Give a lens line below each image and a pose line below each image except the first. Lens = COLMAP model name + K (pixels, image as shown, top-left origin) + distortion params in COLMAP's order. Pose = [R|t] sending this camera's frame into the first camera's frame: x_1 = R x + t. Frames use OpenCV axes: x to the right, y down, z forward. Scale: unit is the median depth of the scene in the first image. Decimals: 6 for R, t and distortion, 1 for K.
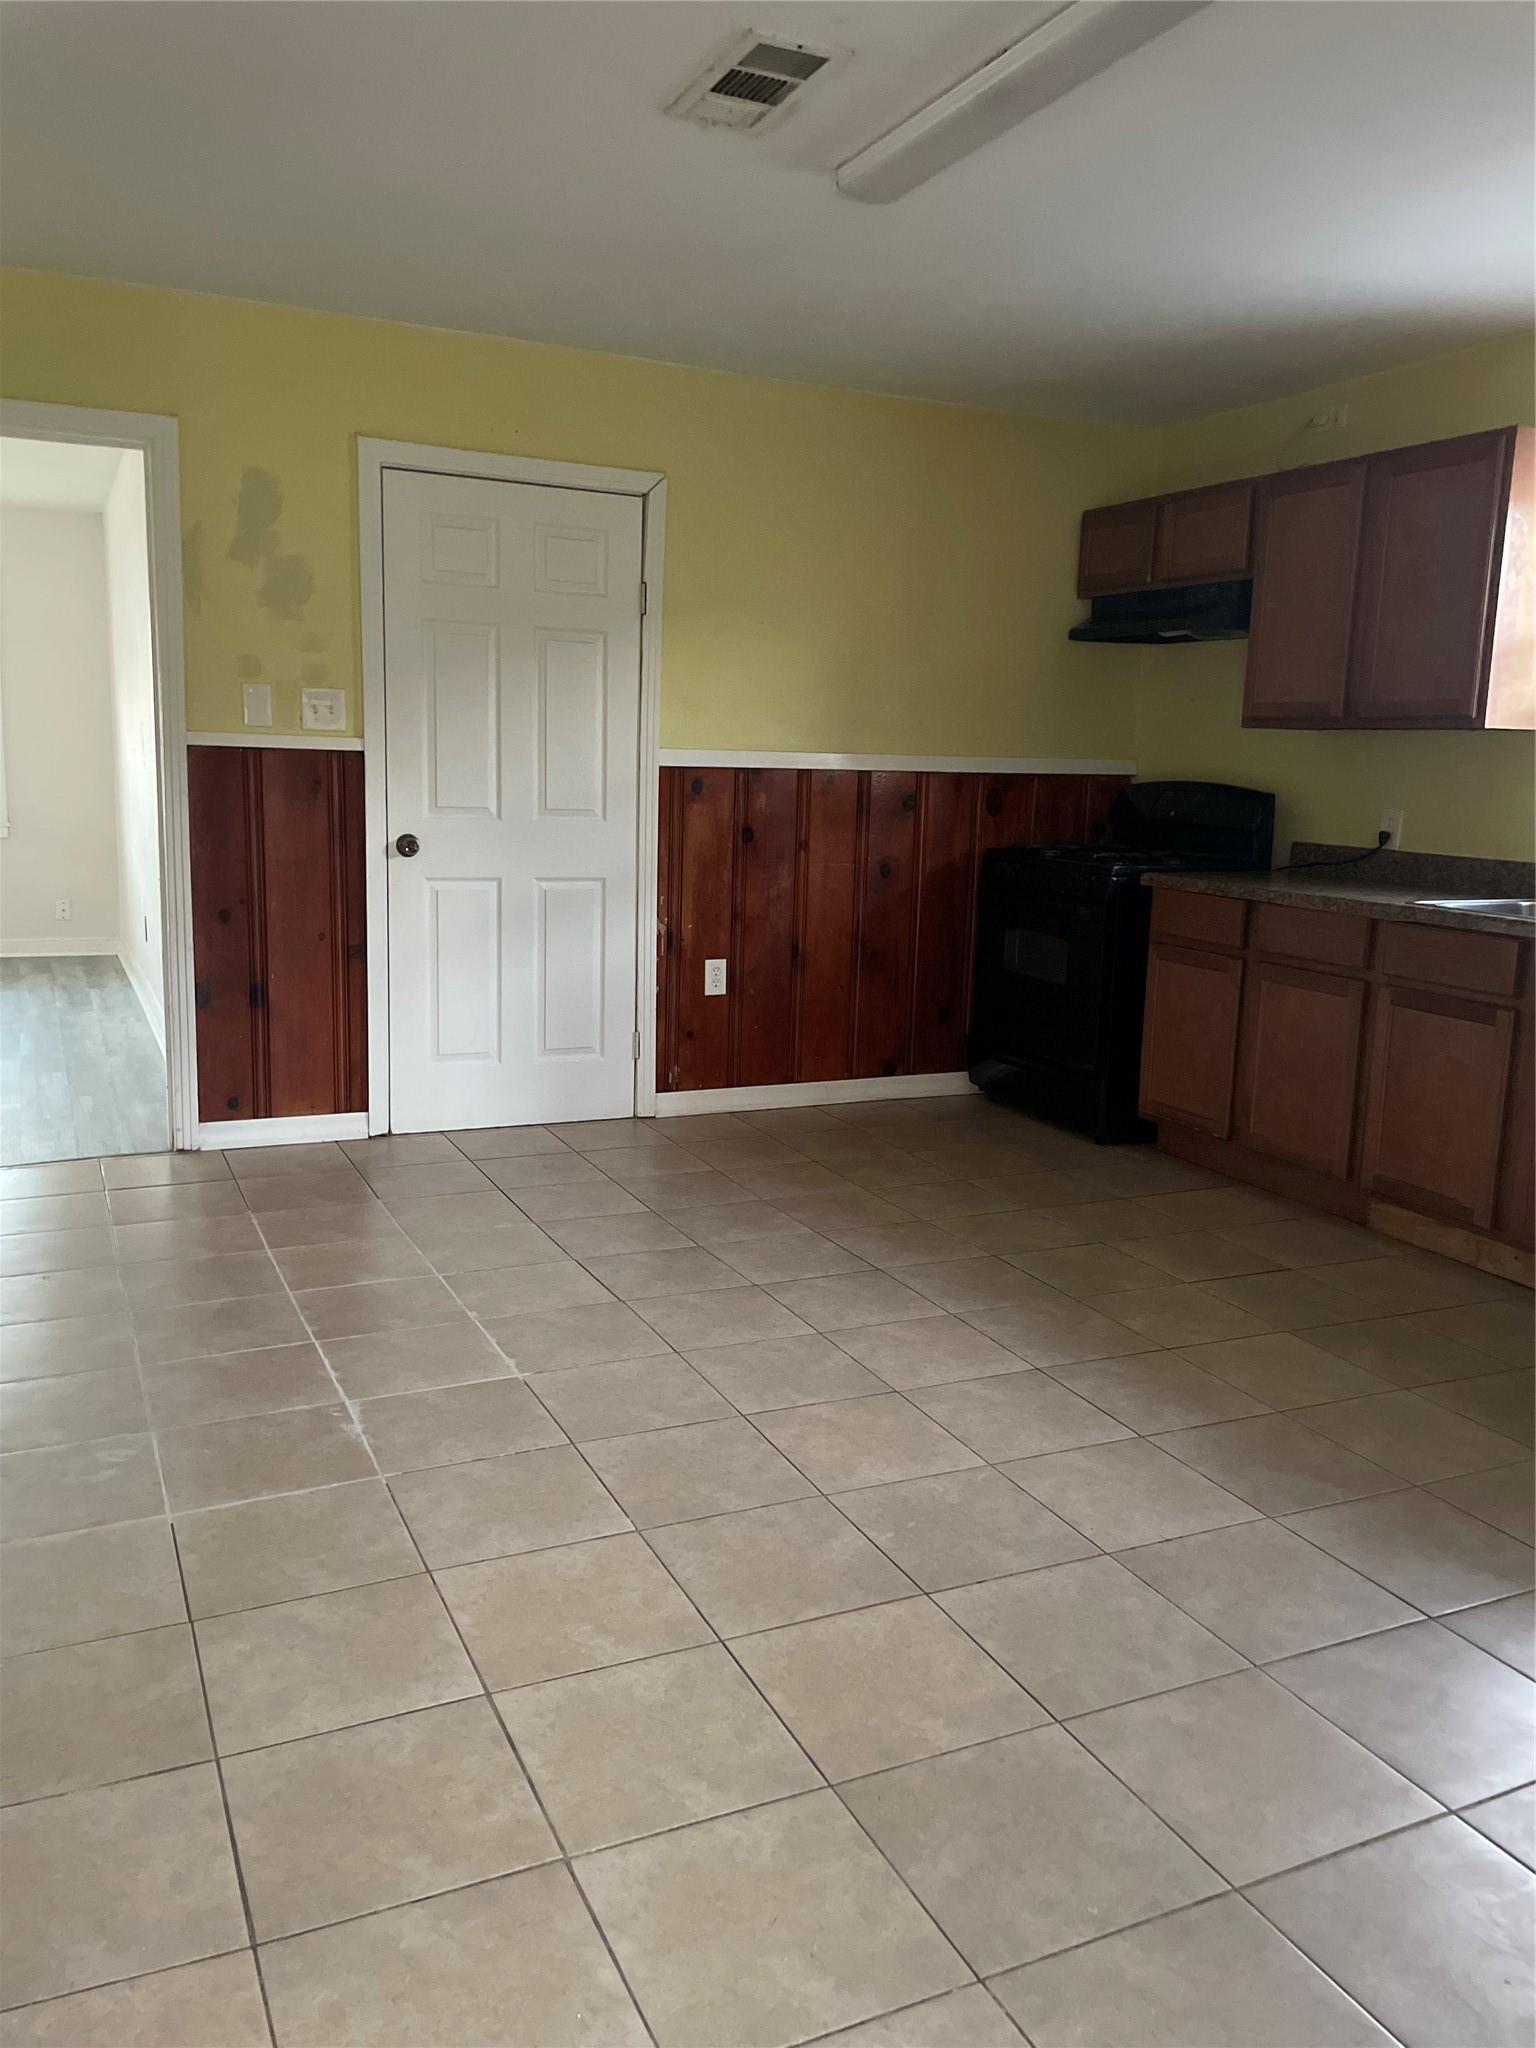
lens RADIAL K [[1575.2, 0, 767.5], [0, 1575.2, 1020.5], [0, 0, 1]] dist [0.088695, -0.050708]
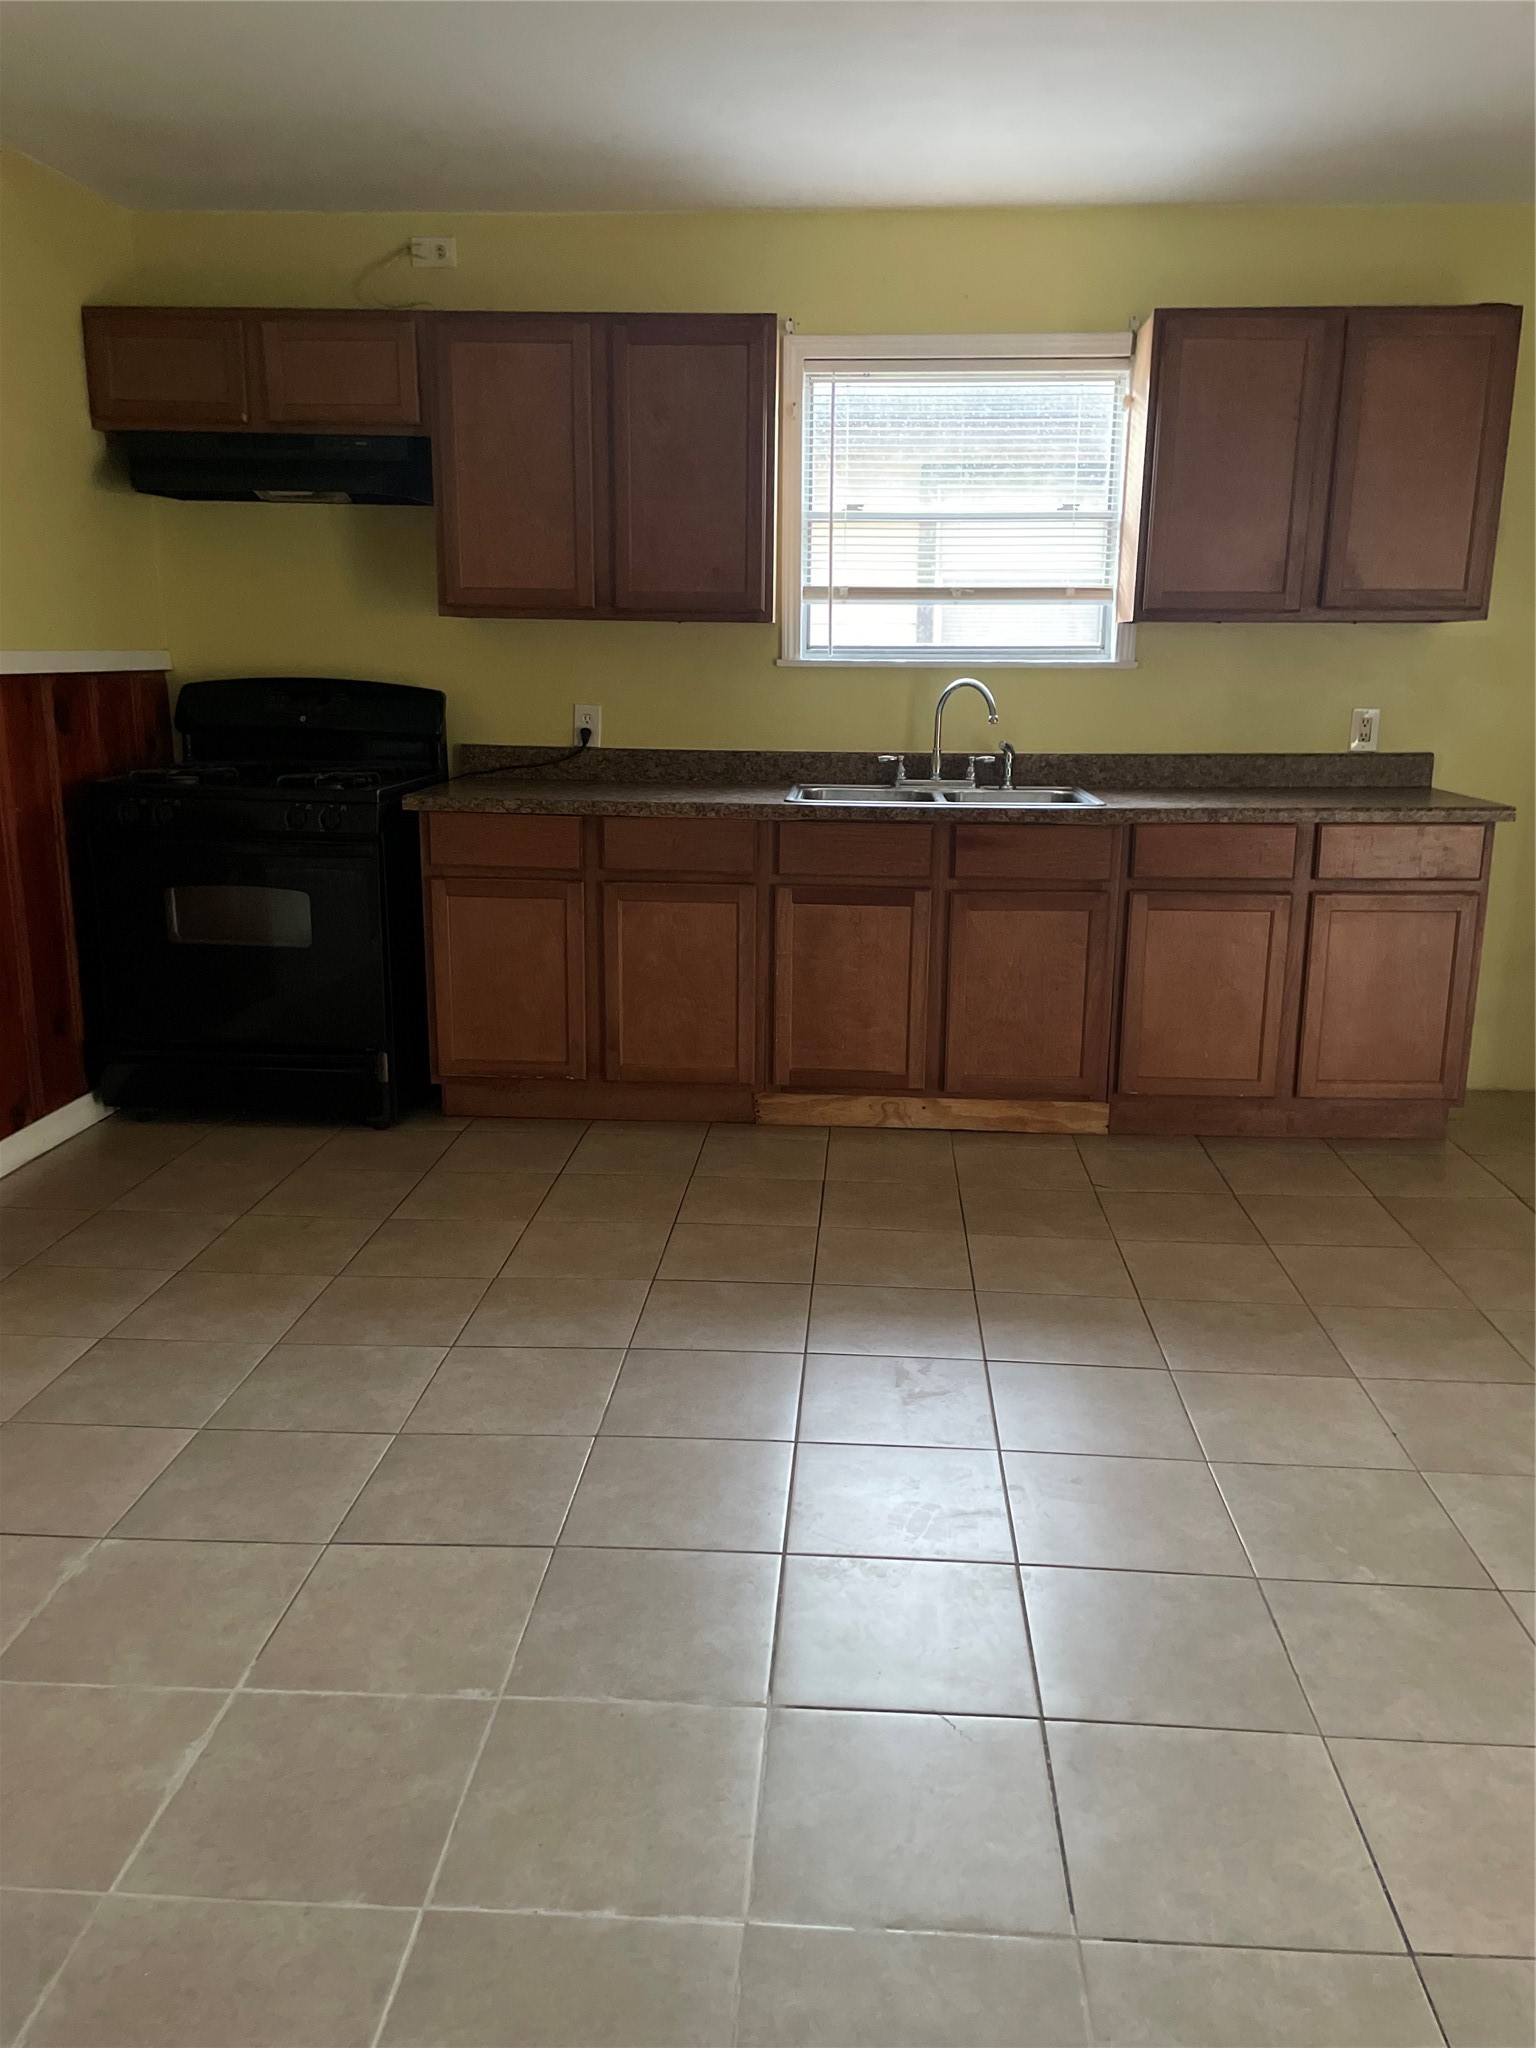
lens RADIAL K [[1575.2, 0, 773.7], [0, 1575.2, 1029.1], [0, 0, 1]] dist [0.088695, -0.050708]
pose [[0.475622, -0.231669, 0.848595, -0.430991], [0.152207, 0.971819, 0.180001, -0.101940], [-0.866381, 0.043549, 0.497480, 0.460076]]
